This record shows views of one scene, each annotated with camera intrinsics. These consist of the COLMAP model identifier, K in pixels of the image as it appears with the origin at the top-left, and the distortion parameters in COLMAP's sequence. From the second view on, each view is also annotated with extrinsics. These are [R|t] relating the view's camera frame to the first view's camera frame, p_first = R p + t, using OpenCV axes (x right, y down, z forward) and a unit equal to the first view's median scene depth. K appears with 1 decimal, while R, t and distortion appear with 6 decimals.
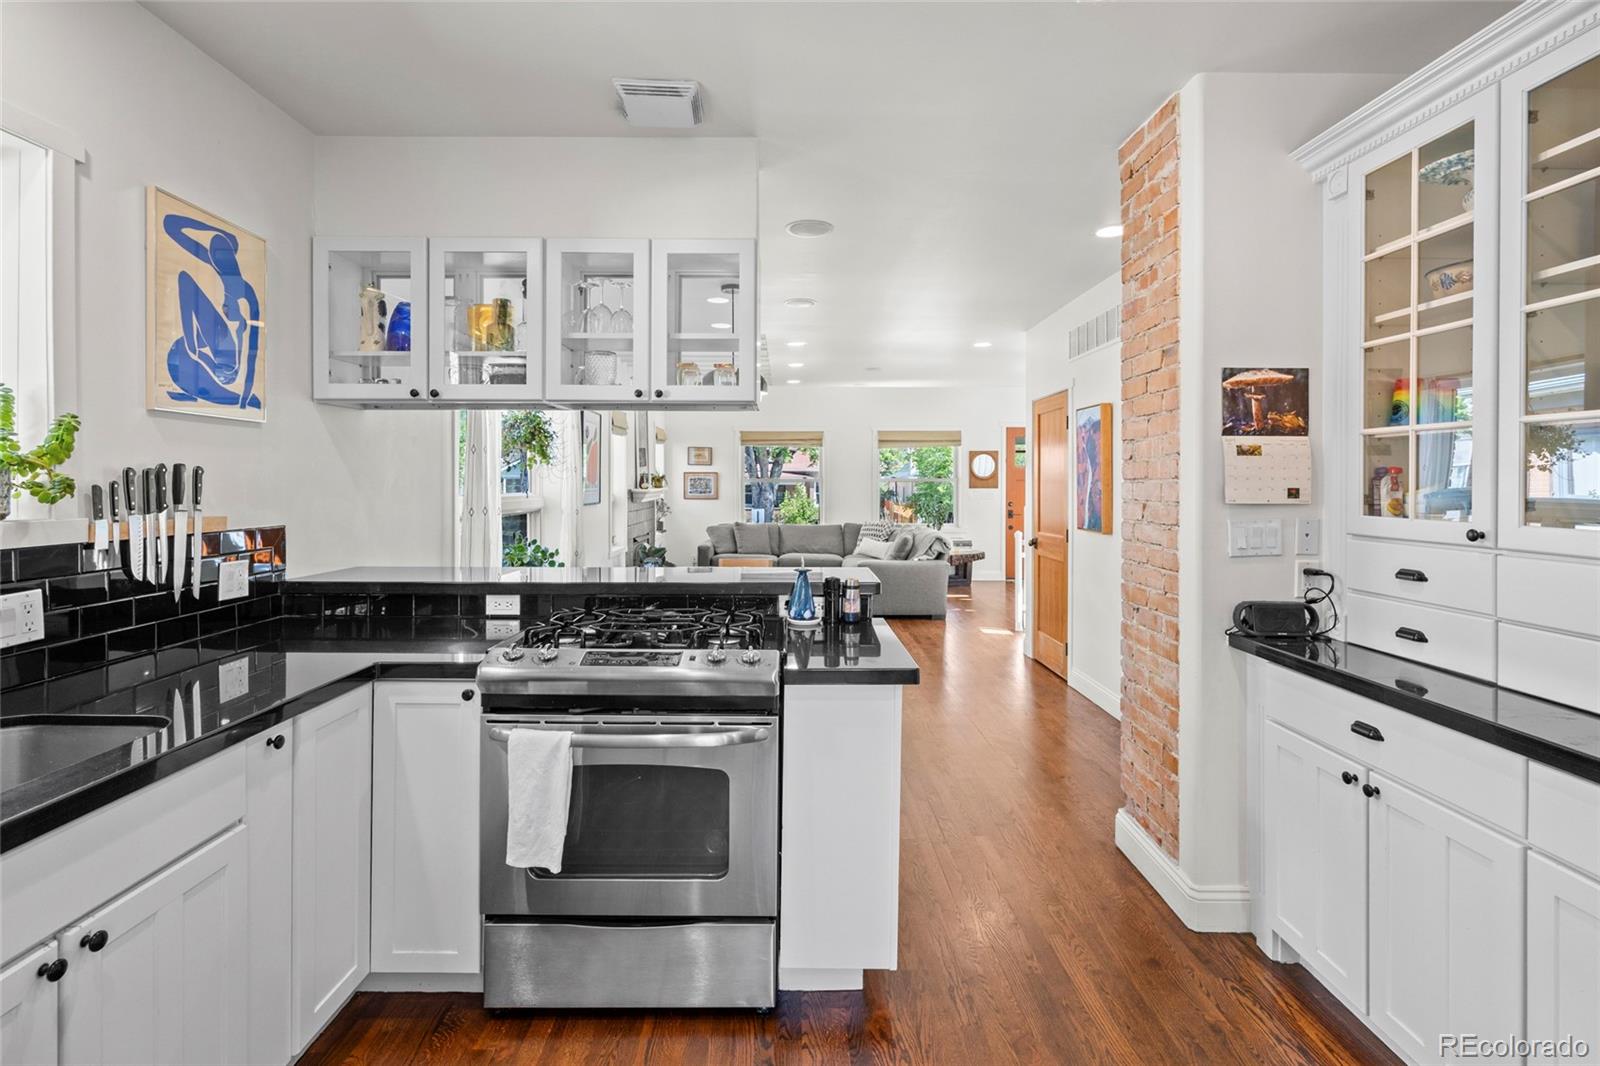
lens RADIAL K [[758.2, 0, 804.1], [0, 758.2, 482.4], [0, 0, 1]] dist [-0.002772, 0.002117]
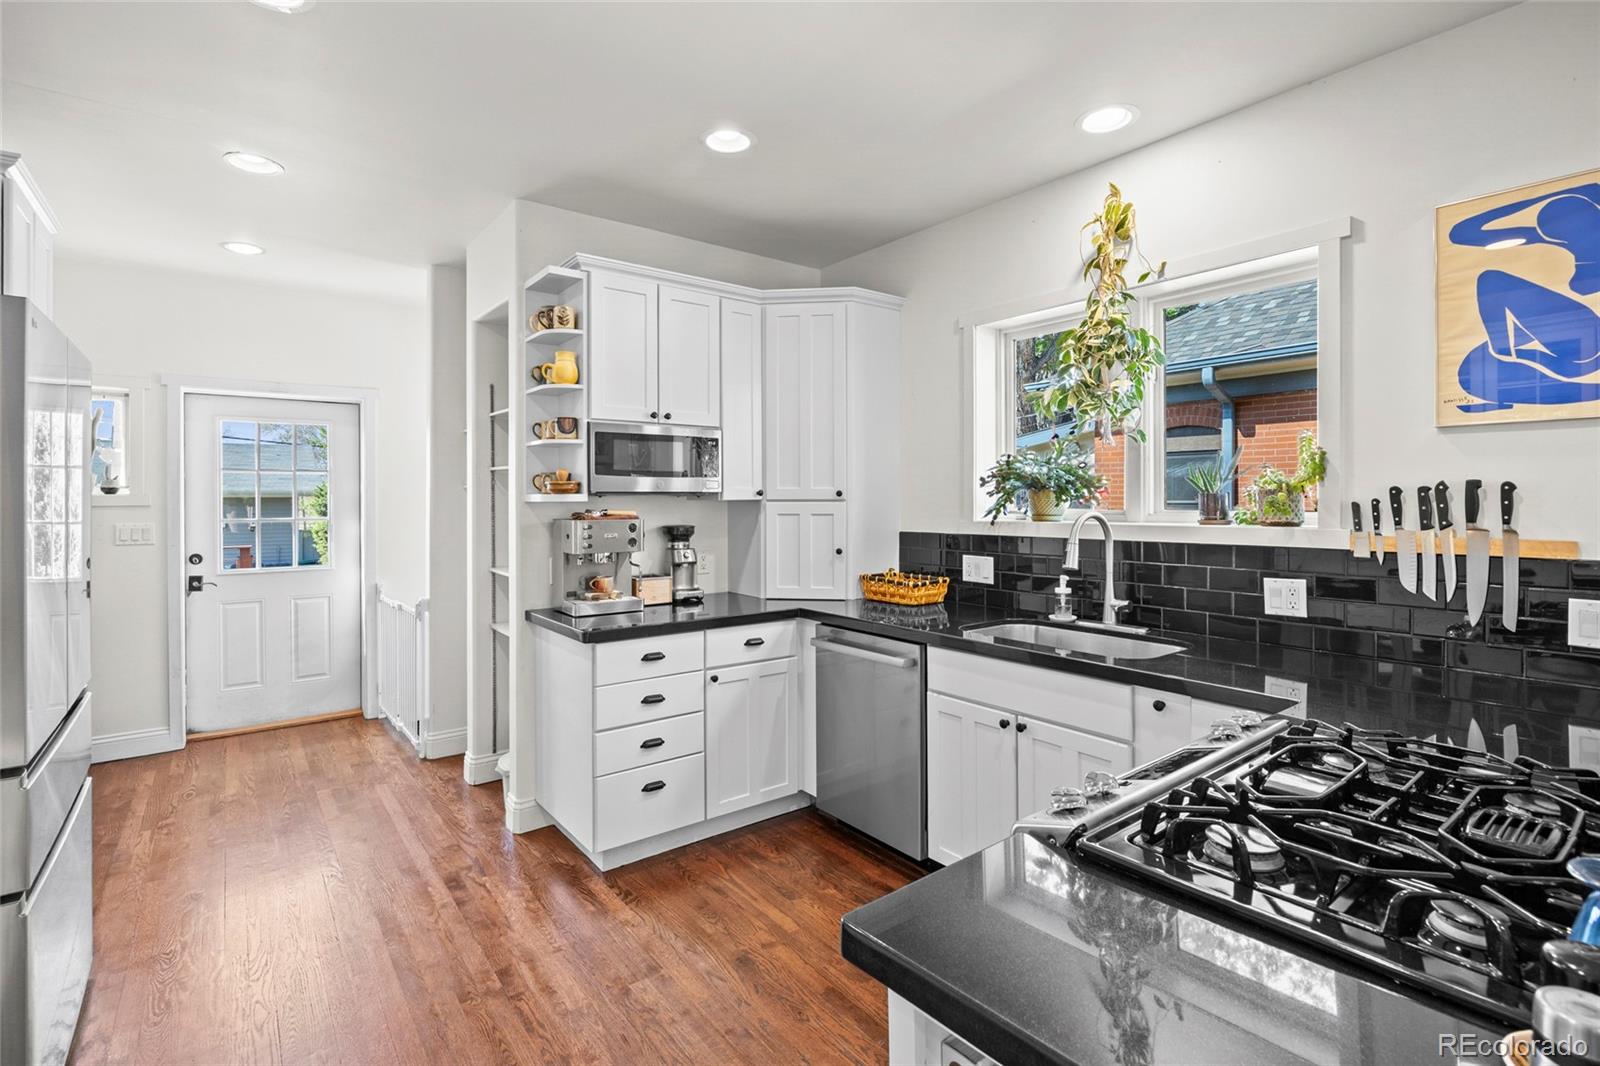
lens RADIAL K [[758.2, 0, 799.6], [0, 758.2, 498.5], [0, 0, 1]] dist [-0.002772, 0.002117]
pose [[-0.807024, -0.000224, -0.590519, 0.400679], [0.002476, 0.999990, -0.003763, 0.000193], [0.590514, -0.004499, -0.807015, 1.243638]]
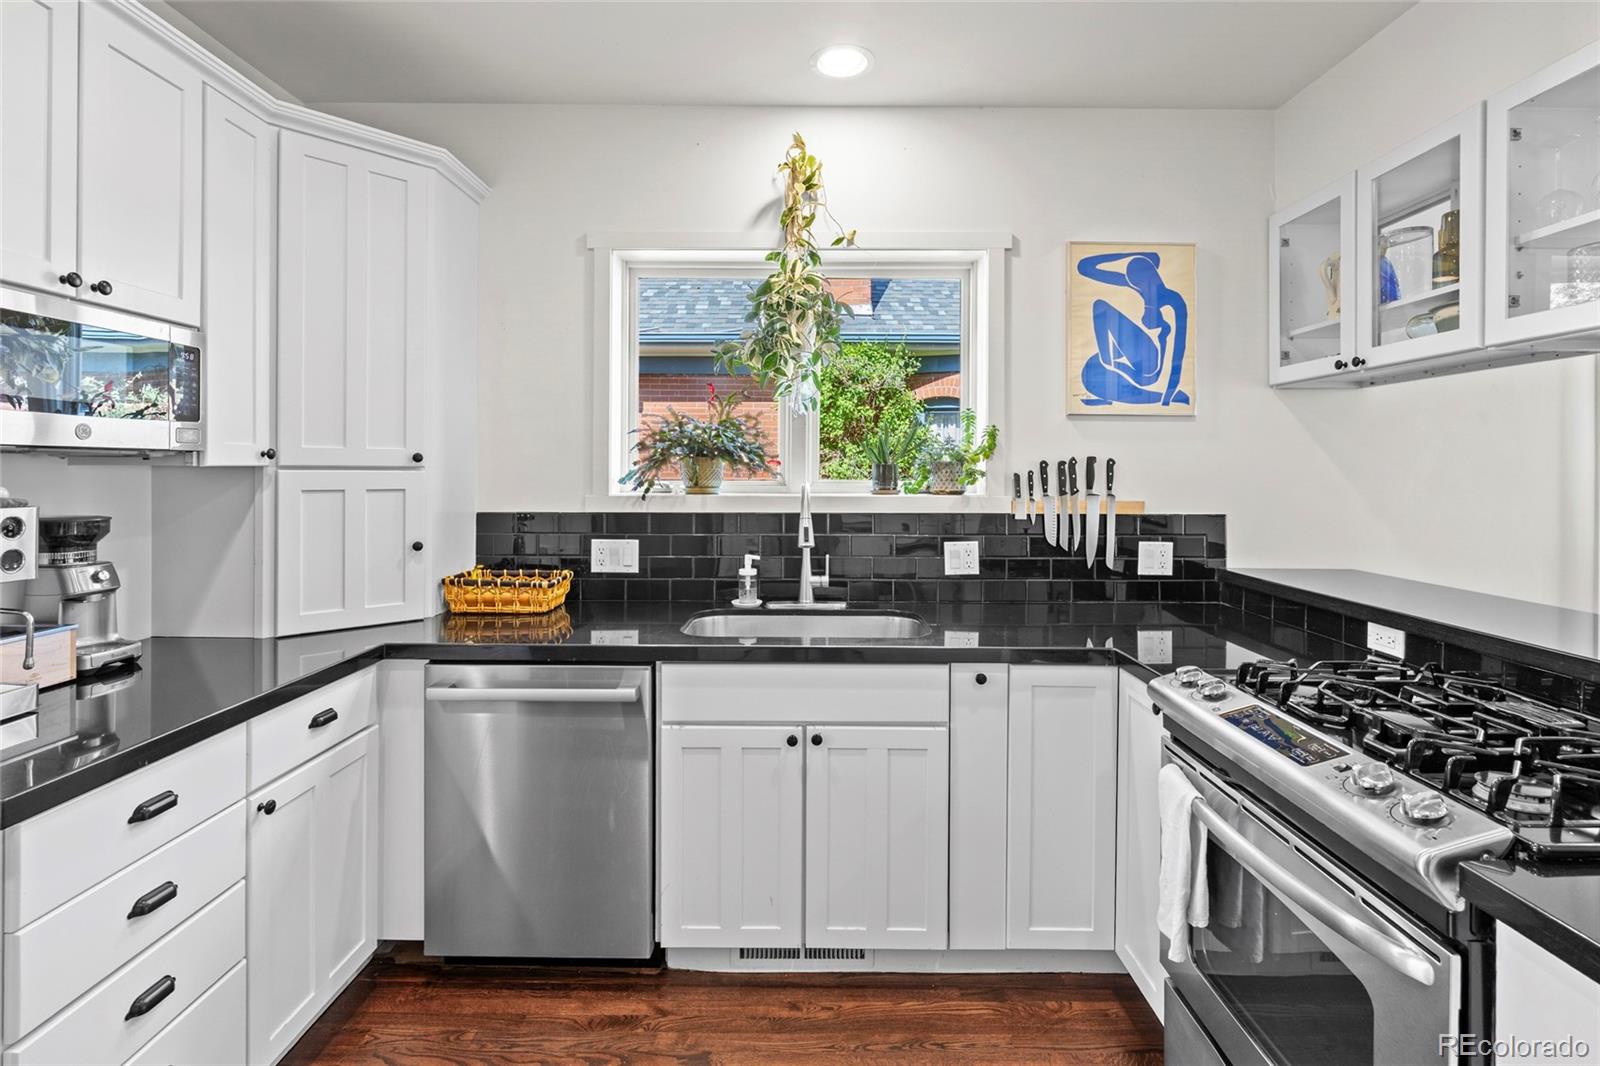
lens RADIAL K [[758.2, 0, 801.1], [0, 758.2, 471.7], [0, 0, 1]] dist [-0.002772, 0.002117]
pose [[-0.024883, 0.000361, -0.999690, 0.419126], [-0.003370, 0.999994, 0.000445, 0.001042], [0.999685, 0.003380, -0.024881, 0.546519]]
